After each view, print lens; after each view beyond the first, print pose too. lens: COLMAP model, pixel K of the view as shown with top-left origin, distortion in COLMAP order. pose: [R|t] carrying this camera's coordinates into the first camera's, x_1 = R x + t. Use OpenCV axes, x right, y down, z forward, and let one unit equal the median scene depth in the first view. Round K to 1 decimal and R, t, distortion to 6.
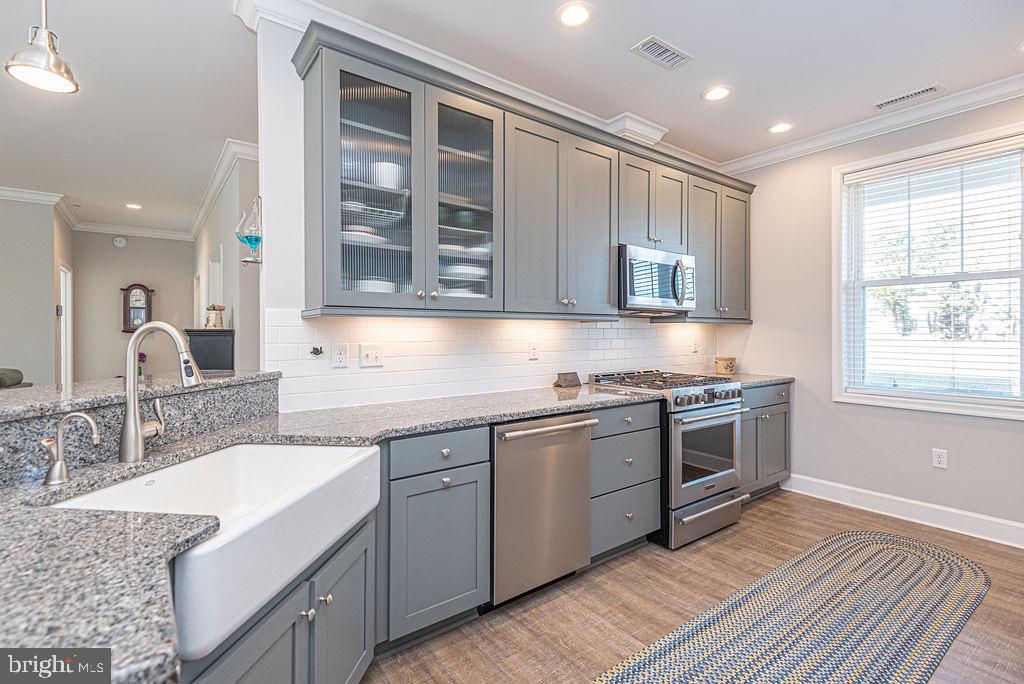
lens RADIAL K [[472.5, 0, 505.1], [0, 472.5, 336.7], [0, 0, 1]] dist [0.013303, -0.006866]
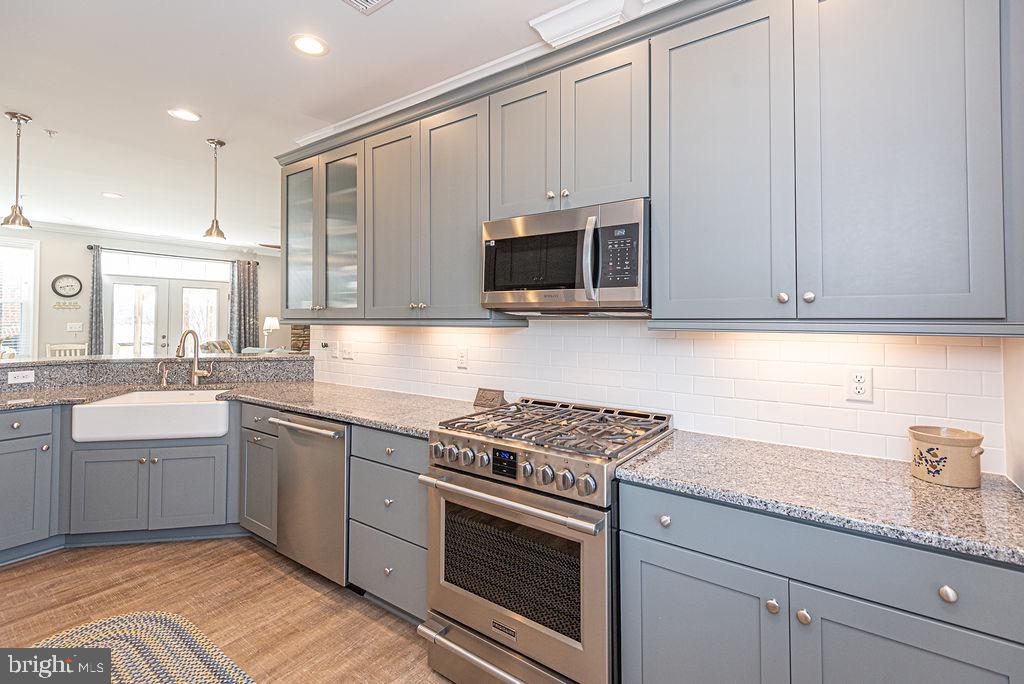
lens RADIAL K [[472.5, 0, 513.1], [0, 472.5, 310.5], [0, 0, 1]] dist [0.013303, -0.006866]
pose [[0.302164, -0.019058, -0.953065, 0.895523], [-0.011524, 0.999654, -0.023643, -0.038853], [0.953186, 0.018127, 0.301840, 0.769433]]
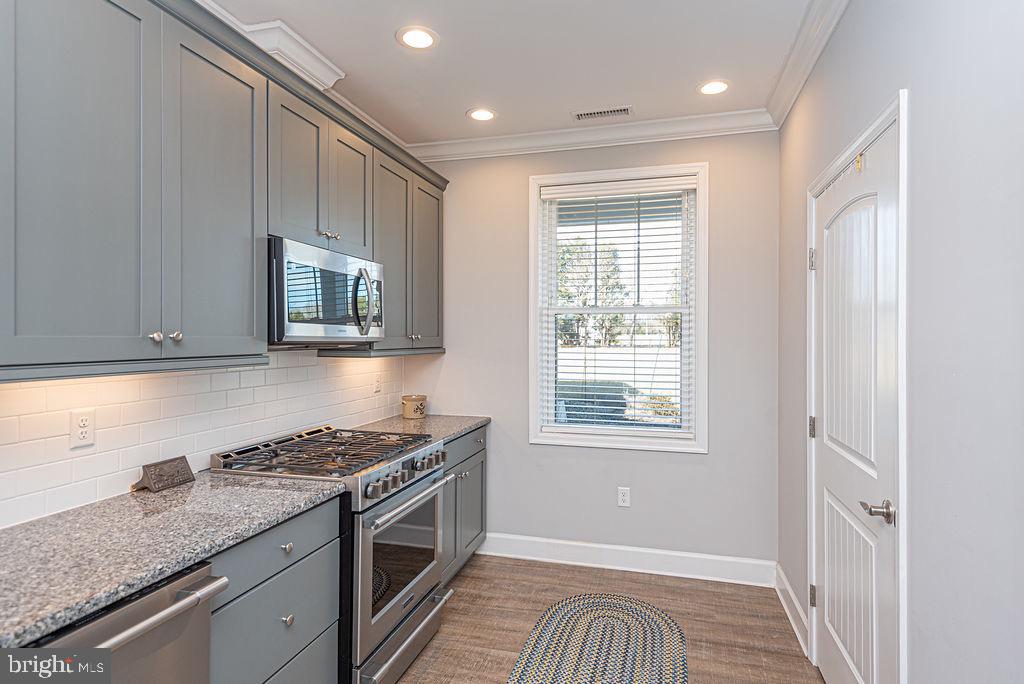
lens RADIAL K [[559.3, 0, 526.2], [0, 559.3, 331.1], [0, 0, 1]] dist [0.033640, -0.004686]
pose [[0.777531, 0.009343, 0.628776, 0.043005], [0.006356, 0.999722, -0.022714, -0.052806], [-0.628813, 0.021658, 0.777255, 0.228589]]
